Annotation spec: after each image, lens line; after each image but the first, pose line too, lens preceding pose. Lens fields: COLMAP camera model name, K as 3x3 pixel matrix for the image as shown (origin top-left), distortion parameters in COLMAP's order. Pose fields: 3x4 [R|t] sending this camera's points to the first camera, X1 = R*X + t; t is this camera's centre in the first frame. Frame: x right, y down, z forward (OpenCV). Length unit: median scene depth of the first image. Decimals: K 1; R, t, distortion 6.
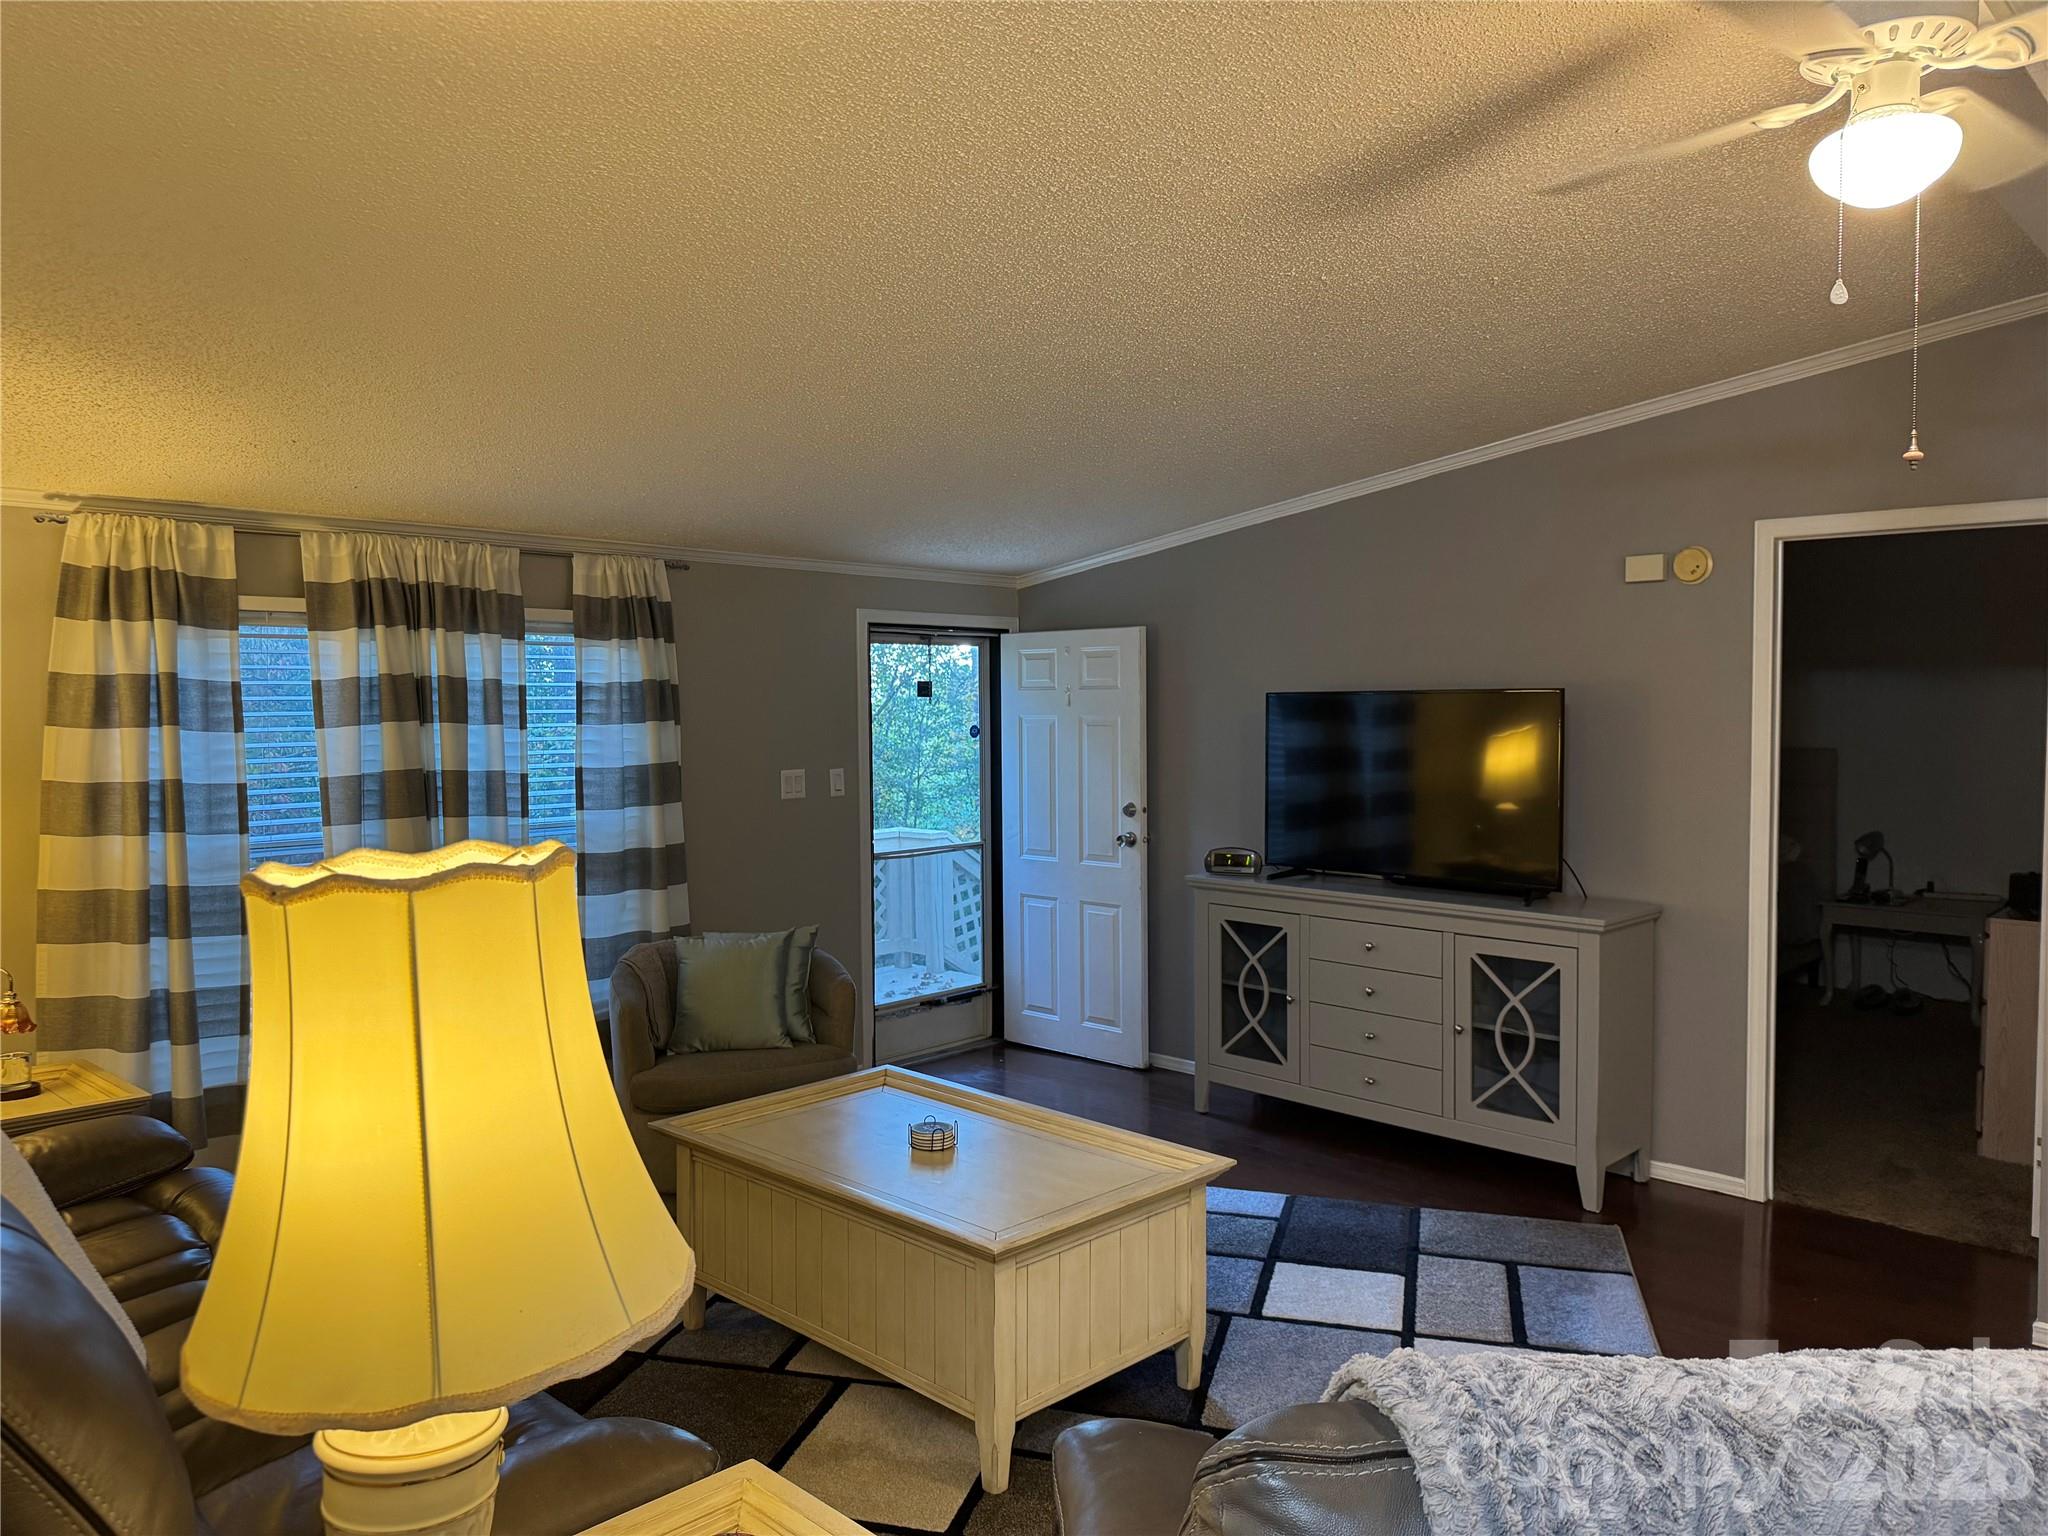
lens RADIAL K [[1433.8, 0, 1018.0], [0, 1433.8, 765.2], [0, 0, 1]] dist [0.034423, -0.047892]
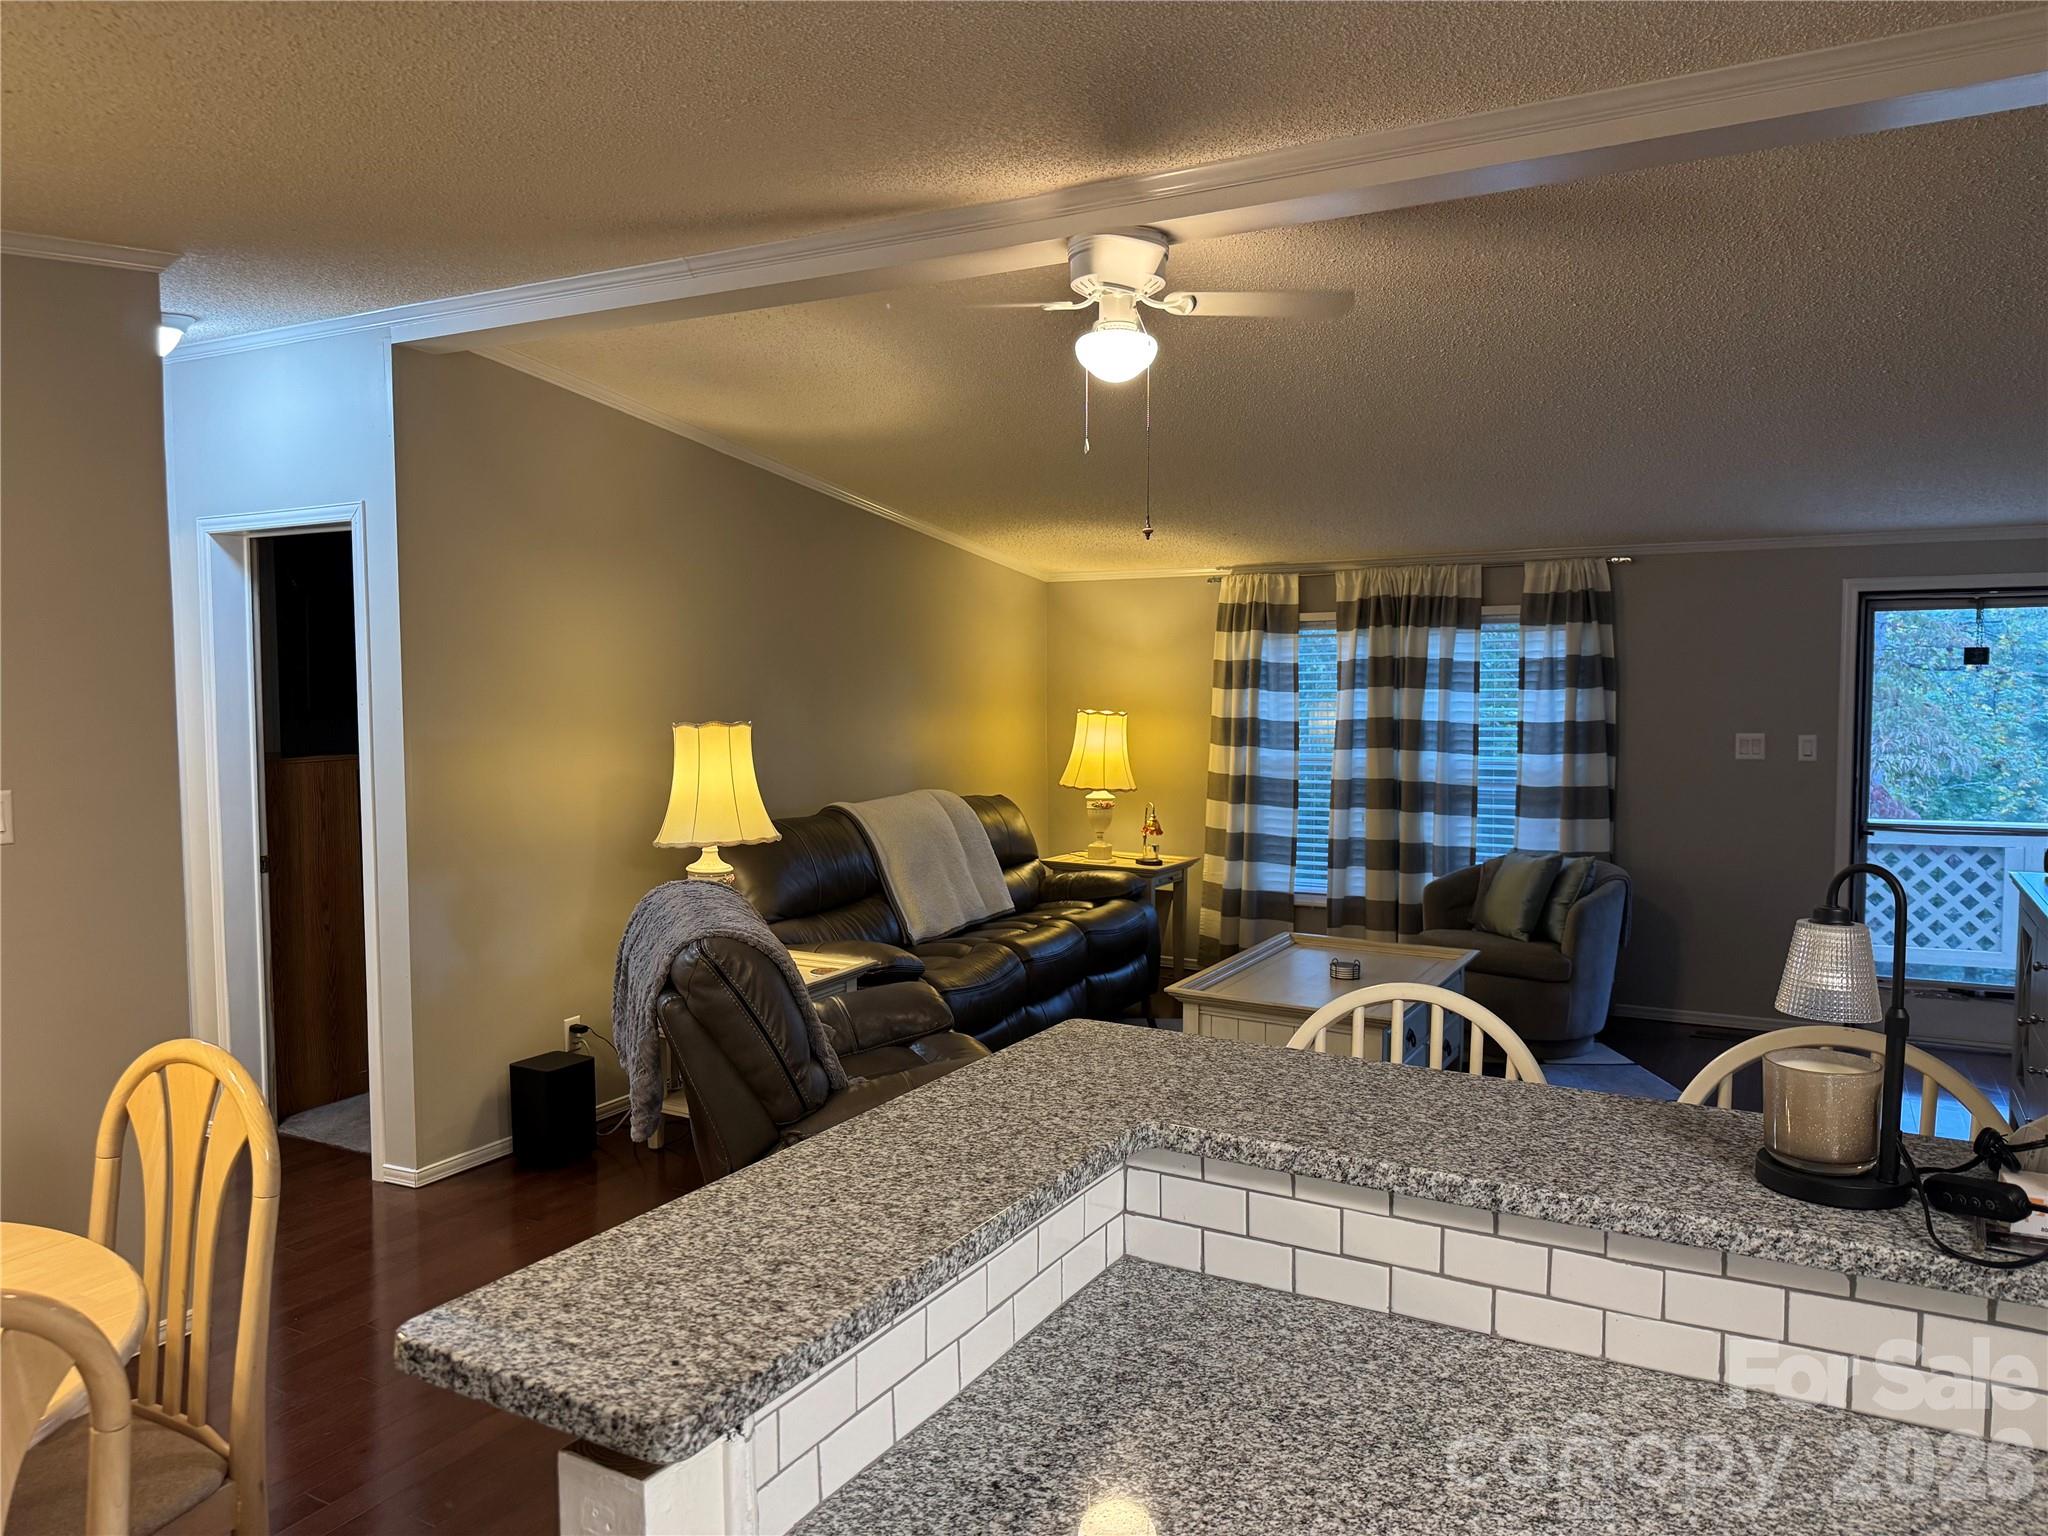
lens RADIAL K [[1433.8, 0, 1025.2], [0, 1433.8, 771.4], [0, 0, 1]] dist [0.034423, -0.047892]
pose [[0.224264, 0.072150, -0.971854, 0.991583], [-0.030012, 0.997294, 0.067113, -0.031325], [0.974066, 0.014116, 0.225823, 0.268647]]
